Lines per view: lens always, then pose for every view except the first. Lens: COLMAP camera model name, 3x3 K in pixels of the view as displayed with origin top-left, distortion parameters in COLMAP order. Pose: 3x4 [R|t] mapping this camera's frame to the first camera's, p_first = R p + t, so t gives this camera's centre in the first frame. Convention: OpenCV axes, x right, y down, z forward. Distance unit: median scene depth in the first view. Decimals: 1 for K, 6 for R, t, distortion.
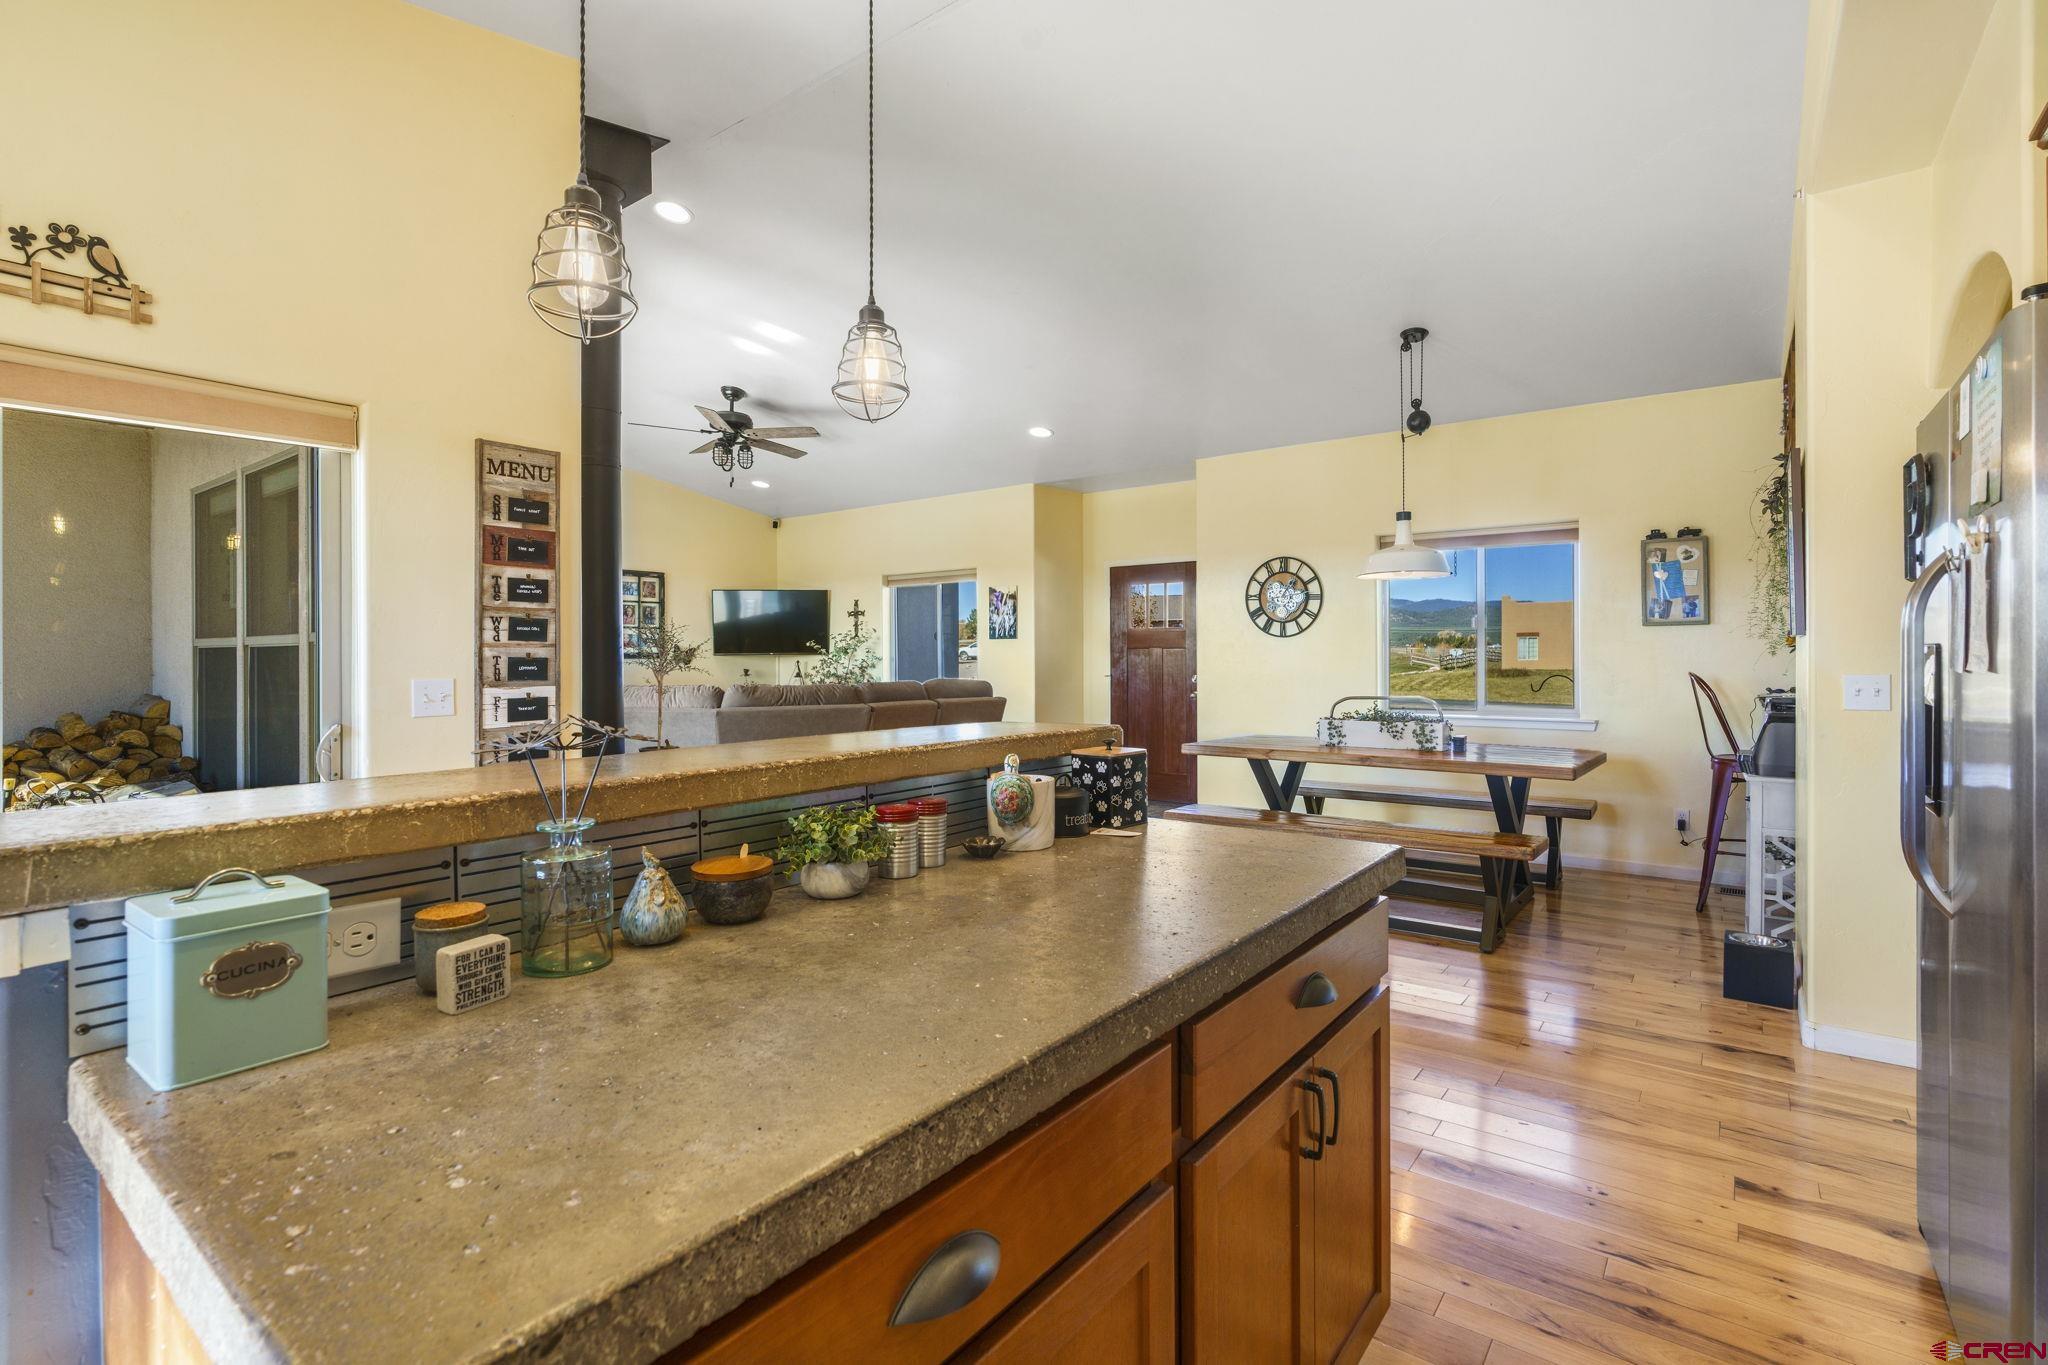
lens RADIAL K [[973.3, 0, 1028.7], [0, 973.3, 657.6], [0, 0, 1]] dist [-0.009823, 0.000748]
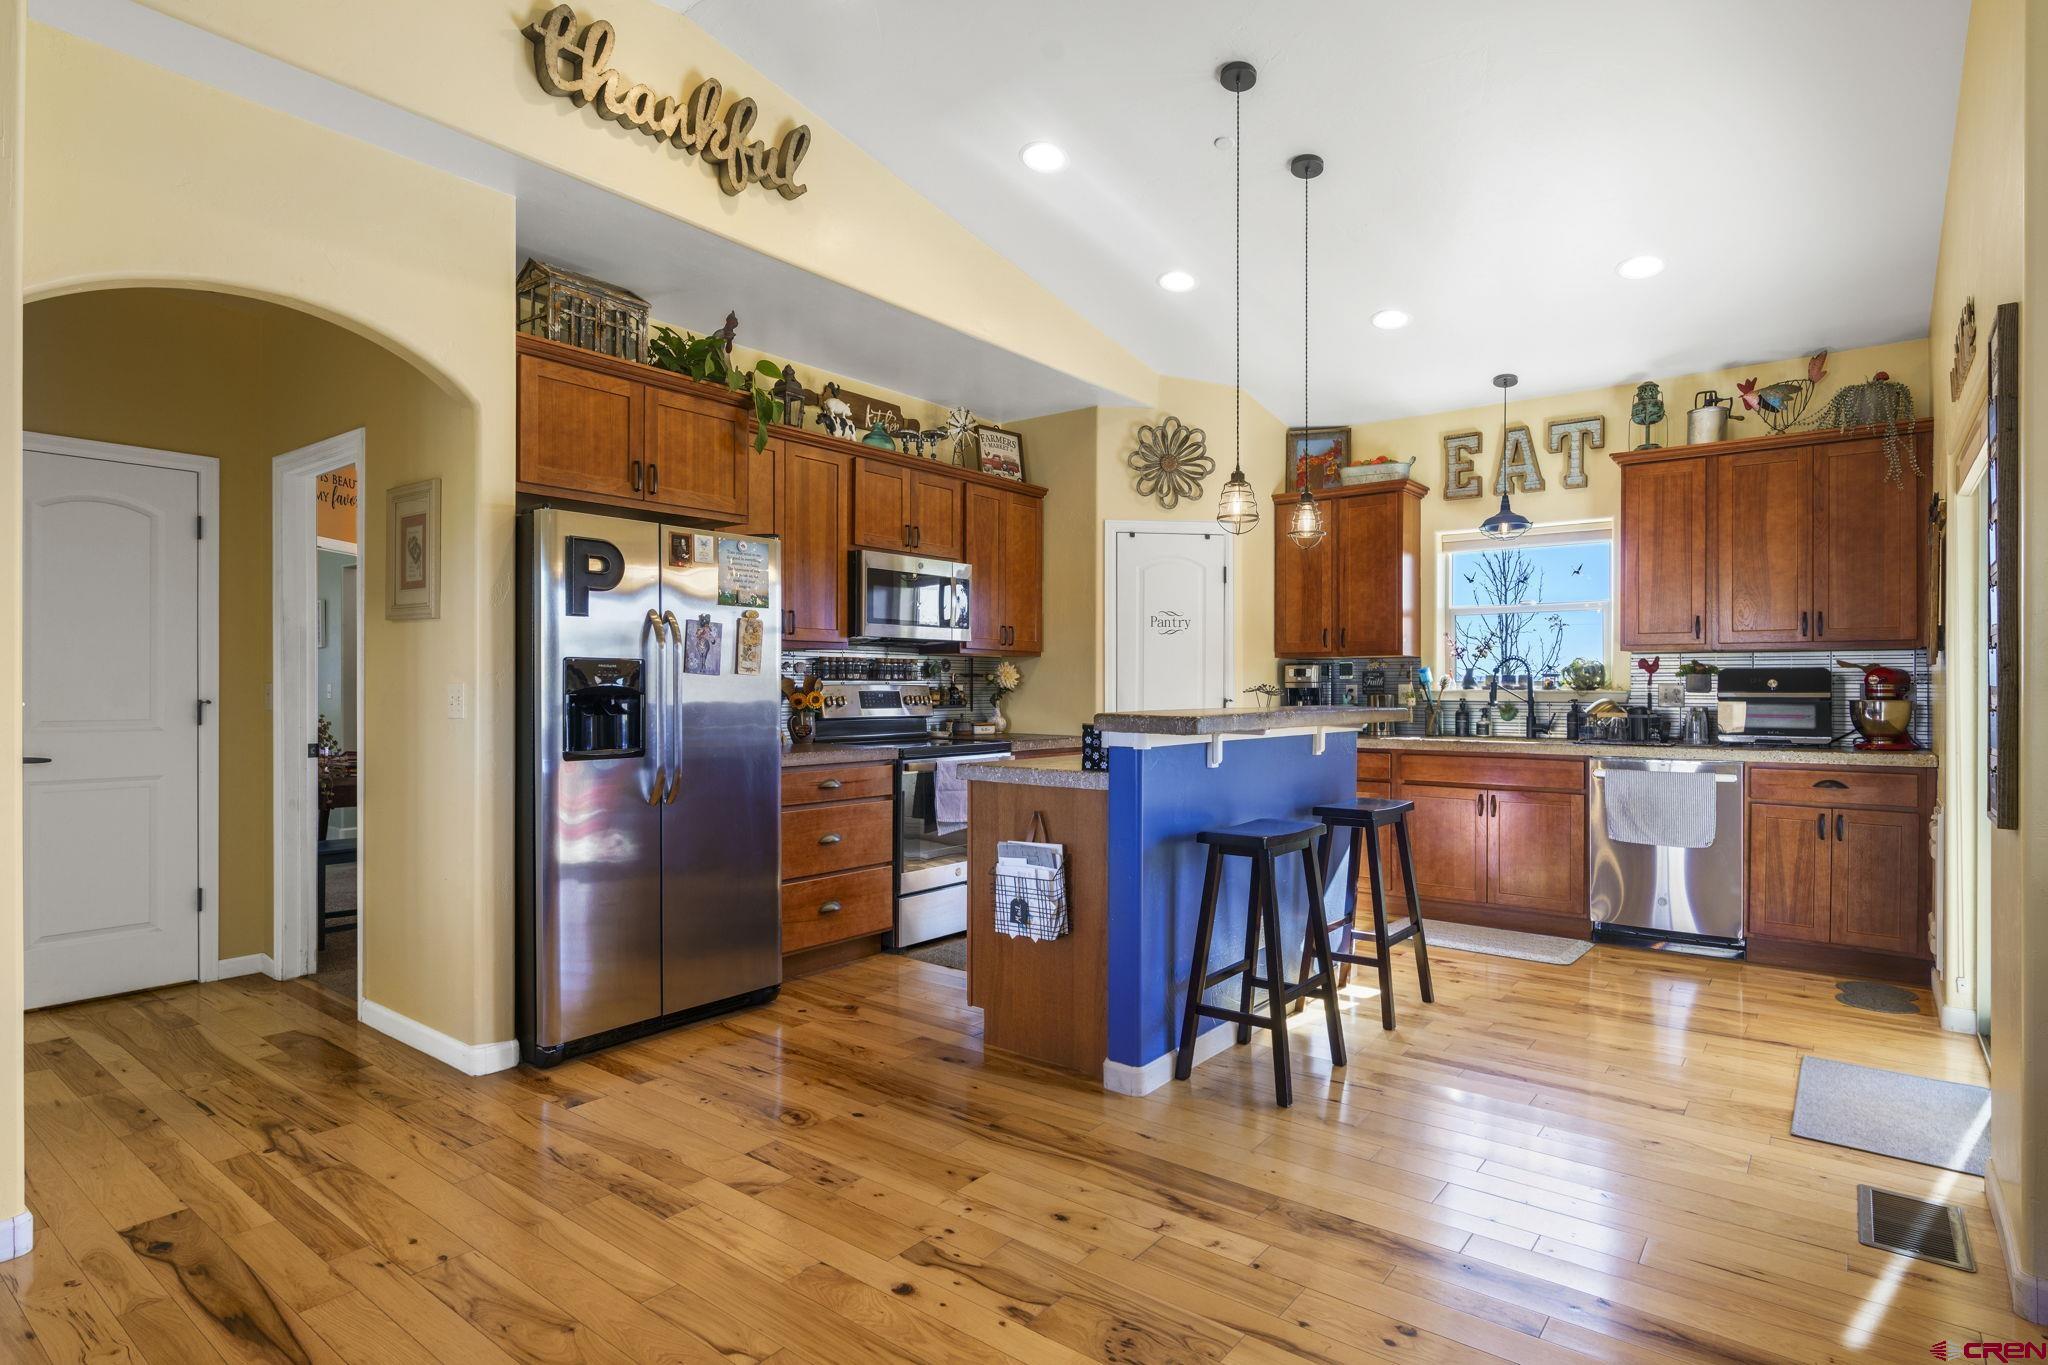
lens RADIAL K [[1058.7, 0, 1049.1], [0, 1058.7, 687.1], [0, 0, 1]] dist [-0.004589, -0.000316]
pose [[-0.999989, 0.004558, -0.001269, 0.067648], [0.004557, 0.999989, 0.001030, 0.013543], [0.001274, 0.001024, -0.999999, 1.019259]]
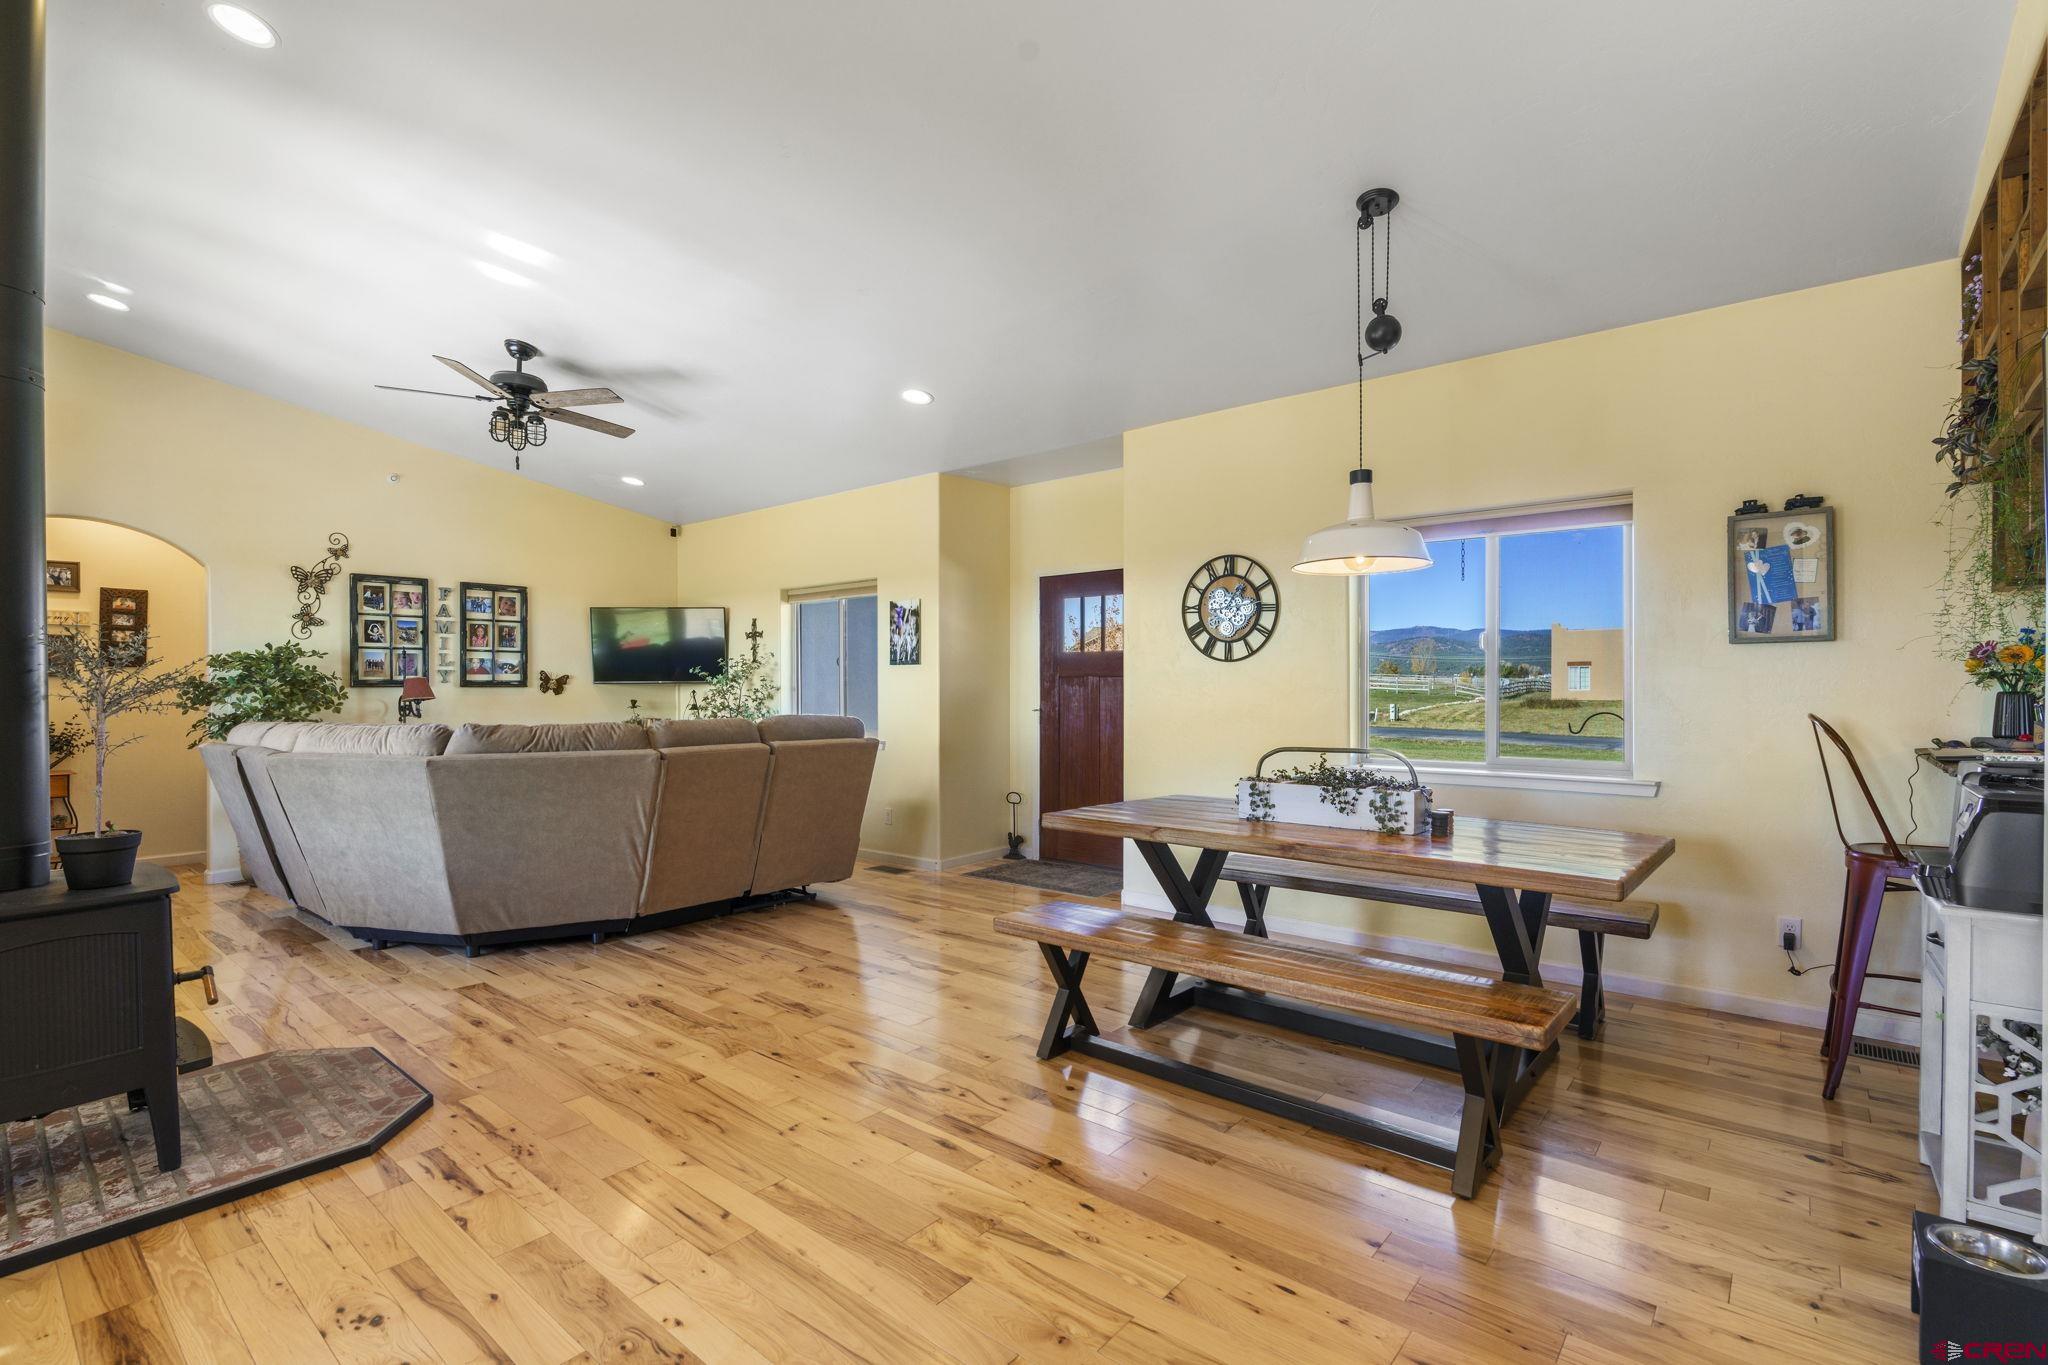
lens RADIAL K [[954.3, 0, 1029.2], [0, 954.3, 689.8], [0, 0, 1]] dist [-0.013725, 0.006450]
pose [[0.998709, 0.002601, -0.050732, 0.187126], [-0.002405, 0.999989, 0.003919, -0.002074], [0.050742, -0.003792, 0.998705, 0.328068]]
